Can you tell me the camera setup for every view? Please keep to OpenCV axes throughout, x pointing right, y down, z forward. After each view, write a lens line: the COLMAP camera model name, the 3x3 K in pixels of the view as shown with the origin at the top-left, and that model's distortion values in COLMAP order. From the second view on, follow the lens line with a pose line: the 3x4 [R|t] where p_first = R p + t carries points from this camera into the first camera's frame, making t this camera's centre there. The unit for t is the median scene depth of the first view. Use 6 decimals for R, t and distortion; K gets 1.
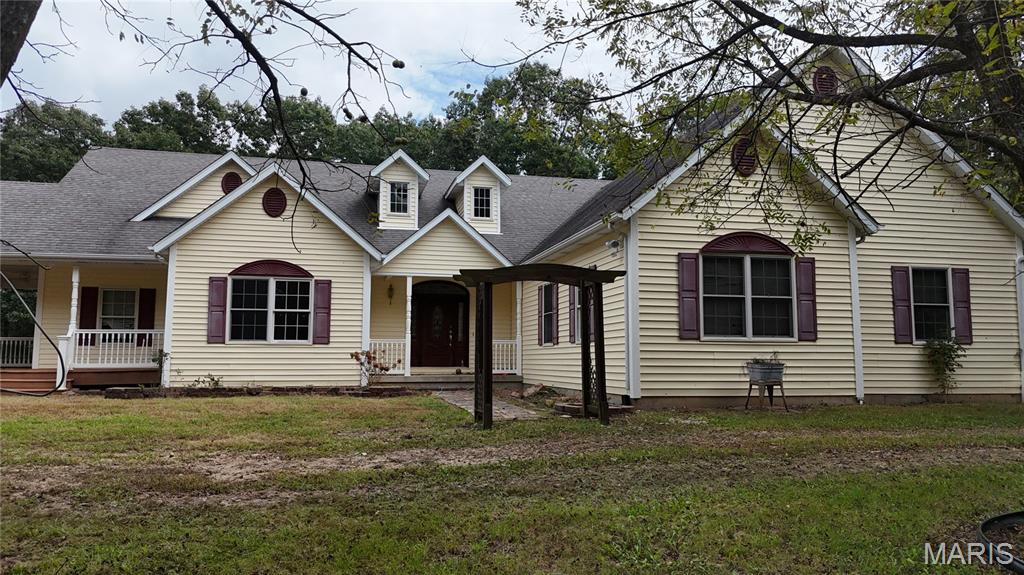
lens RADIAL K [[760.8, 0, 516.9], [0, 760.8, 286.8], [0, 0, 1]] dist [0.068972, -0.043017]
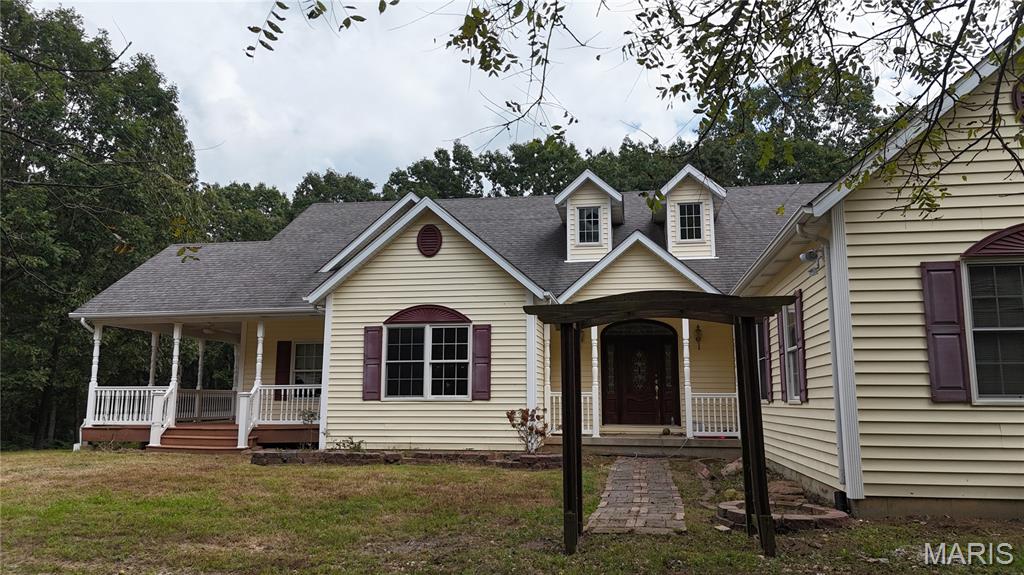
lens RADIAL K [[760.8, 0, 512.3], [0, 760.8, 282.6], [0, 0, 1]] dist [0.068972, -0.043017]
pose [[0.924511, -0.060085, -0.376390, 0.104346], [0.038832, 0.997206, -0.063807, -0.000601], [0.379173, 0.044375, 0.924261, 0.216872]]
